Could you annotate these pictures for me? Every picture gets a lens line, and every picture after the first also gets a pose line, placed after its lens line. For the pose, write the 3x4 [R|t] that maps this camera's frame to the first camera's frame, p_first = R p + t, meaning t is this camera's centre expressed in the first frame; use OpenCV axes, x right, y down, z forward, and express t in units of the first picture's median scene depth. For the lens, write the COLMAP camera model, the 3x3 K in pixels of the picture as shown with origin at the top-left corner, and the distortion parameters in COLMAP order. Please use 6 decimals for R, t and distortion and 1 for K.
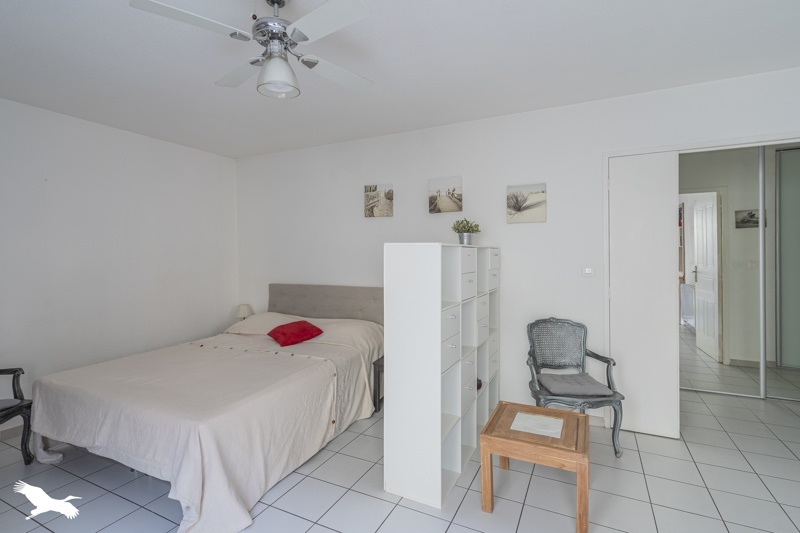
lens RADIAL K [[388.1, 0, 400.6], [0, 388.1, 267.8], [0, 0, 1]] dist [0.001799, 0.000058]
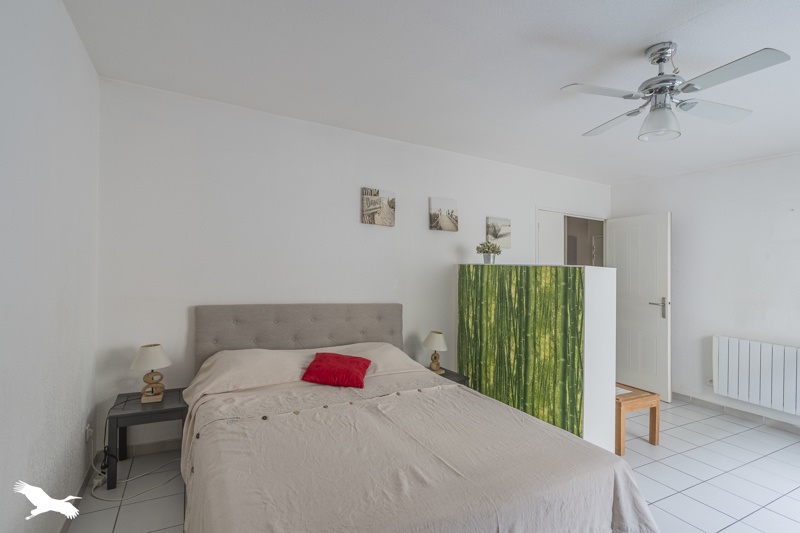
lens RADIAL K [[388.1, 0, 401.4], [0, 388.1, 263.7], [0, 0, 1]] dist [0.001799, 0.000058]
pose [[0.569834, 0.035392, 0.820997, -0.817349], [-0.014869, 0.999353, -0.032760, -0.013525], [-0.821625, 0.006460, 0.569992, 0.471921]]
